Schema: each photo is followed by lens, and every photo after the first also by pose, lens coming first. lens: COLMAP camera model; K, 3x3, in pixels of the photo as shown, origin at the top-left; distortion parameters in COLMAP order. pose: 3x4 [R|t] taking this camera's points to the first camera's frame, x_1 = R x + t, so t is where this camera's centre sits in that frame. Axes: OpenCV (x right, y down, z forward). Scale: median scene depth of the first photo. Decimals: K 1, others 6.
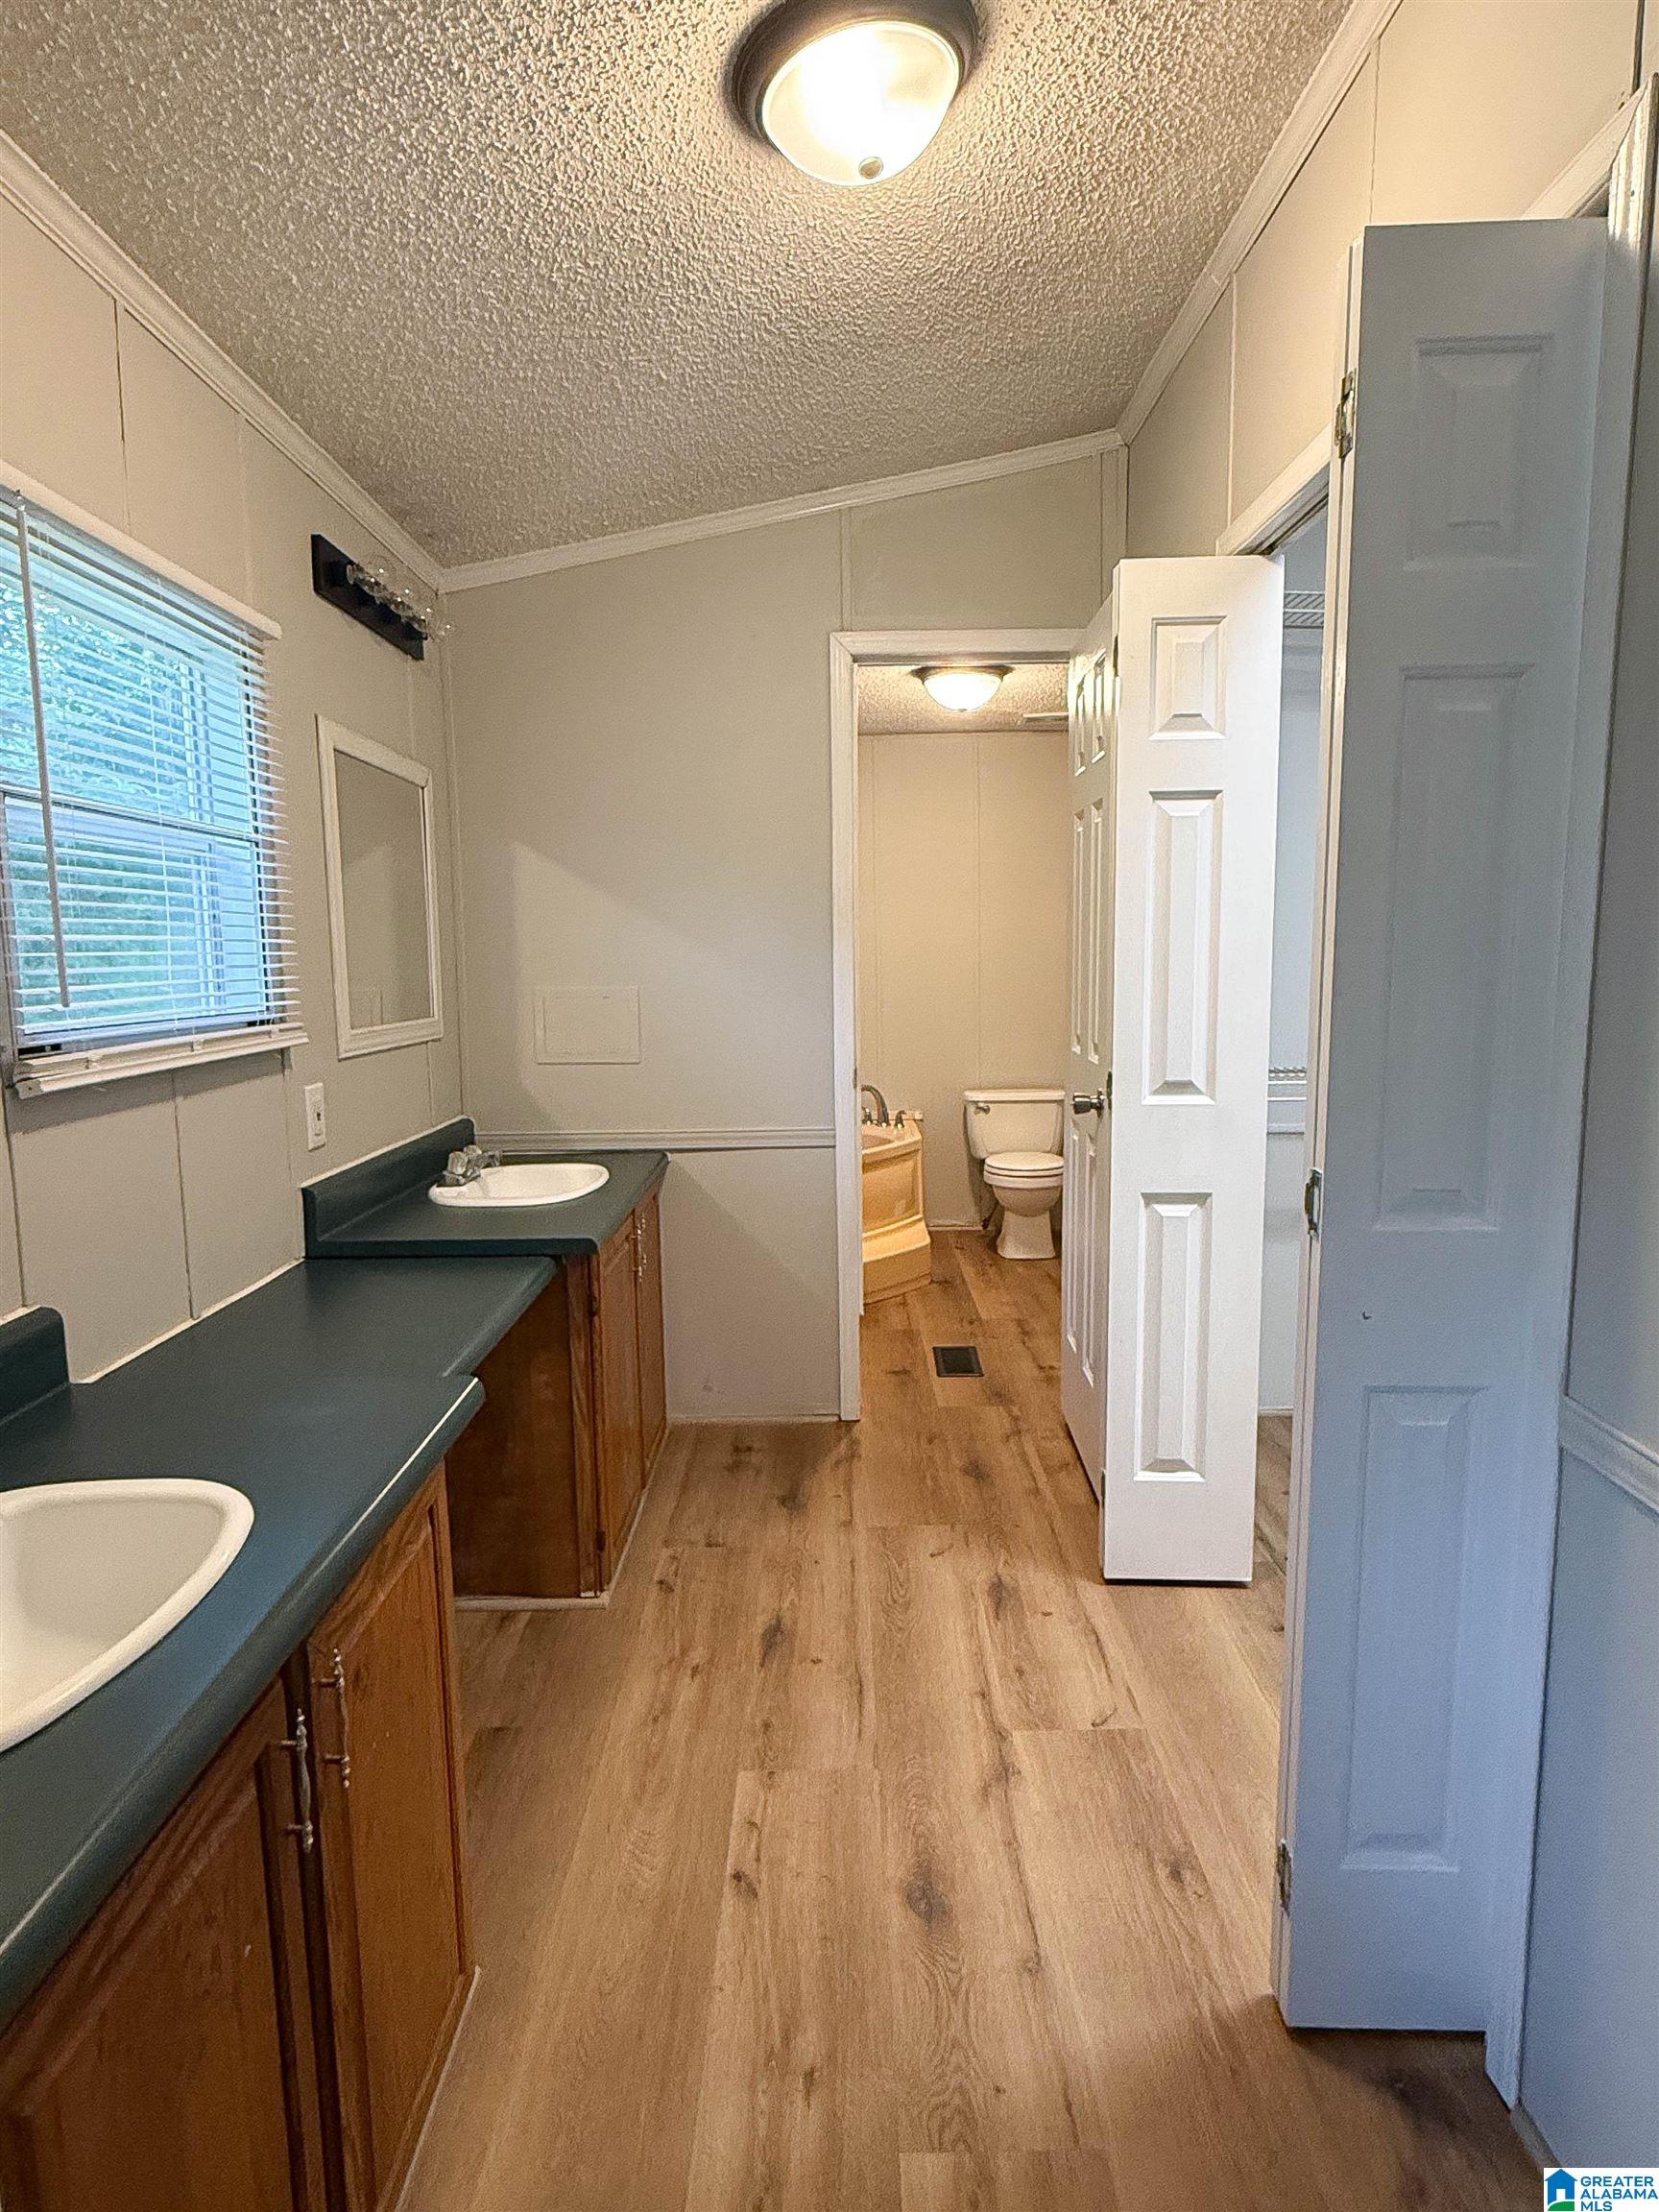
lens RADIAL K [[1223.3, 0, 836.2], [0, 1223.3, 1106.0], [0, 0, 1]] dist [-0.026636, -0.000818]
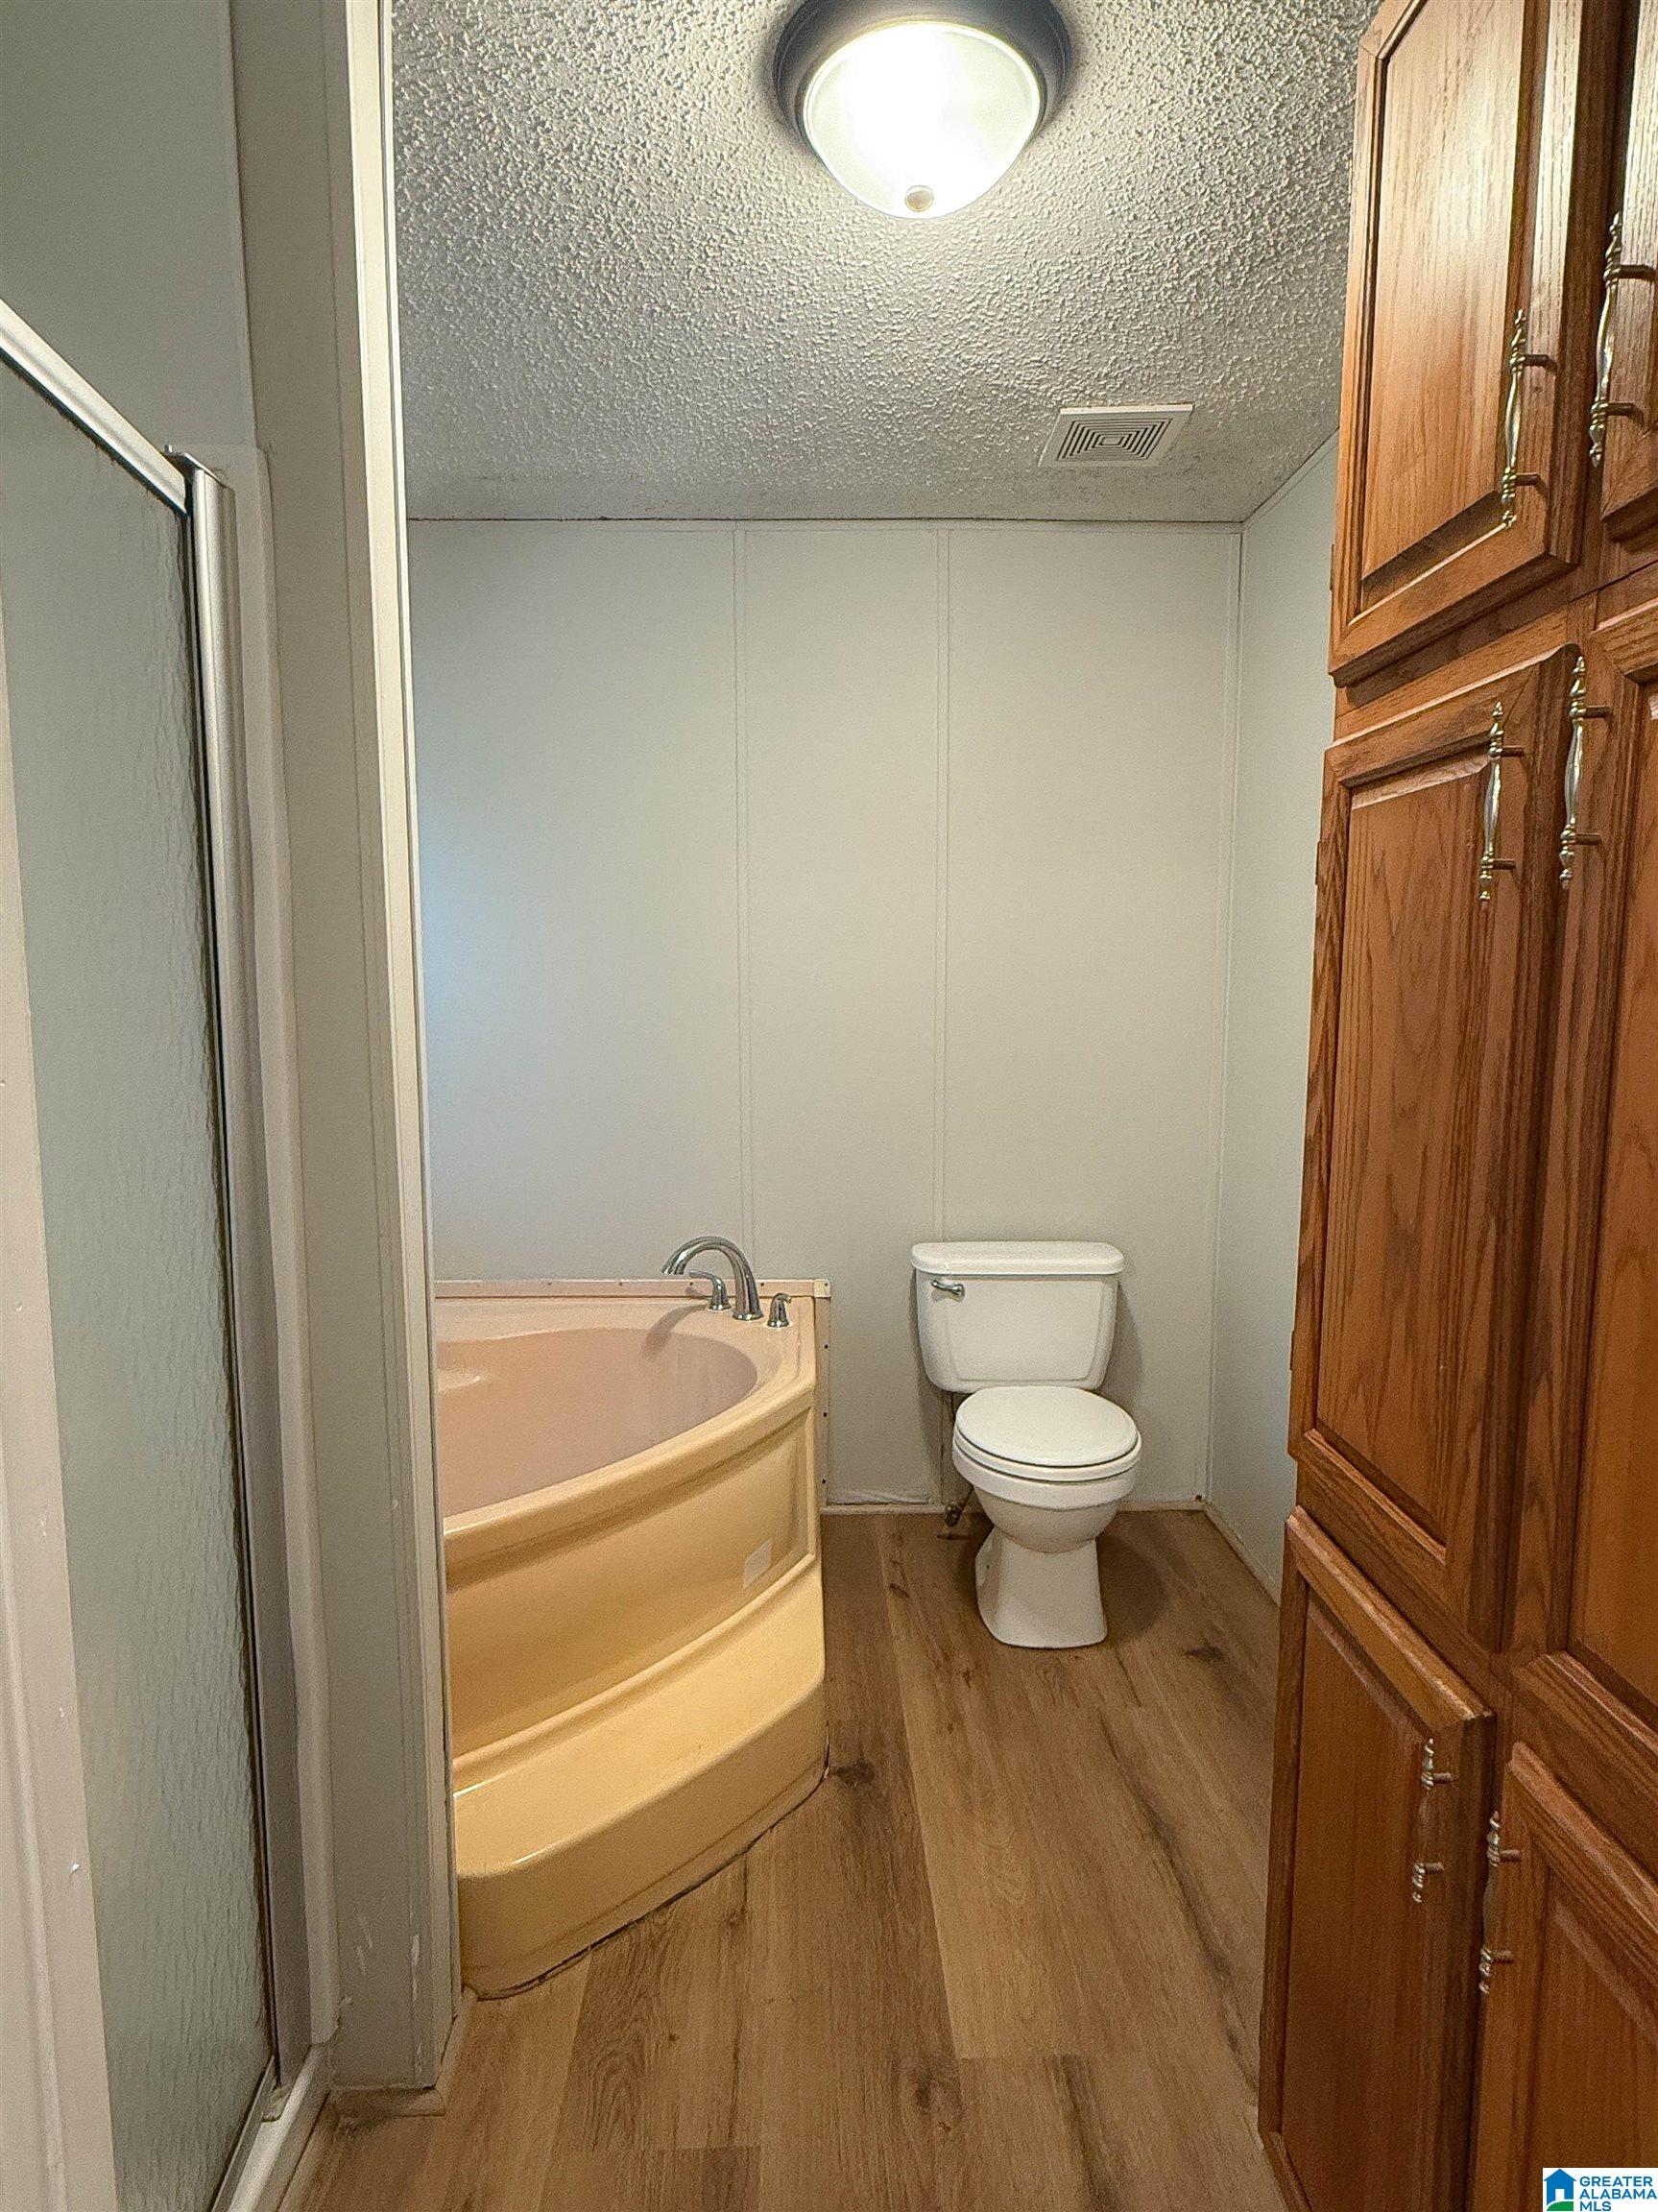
lens RADIAL K [[1163.7, 0, 823.2], [0, 1163.7, 1114.2], [0, 0, 1]] dist [-0.000466, 0.000077]
pose [[0.999627, 0.012801, 0.024144, 0.061089], [-0.012412, 0.999792, -0.016193, -0.062493], [-0.024347, 0.015887, 0.999577, 0.575046]]
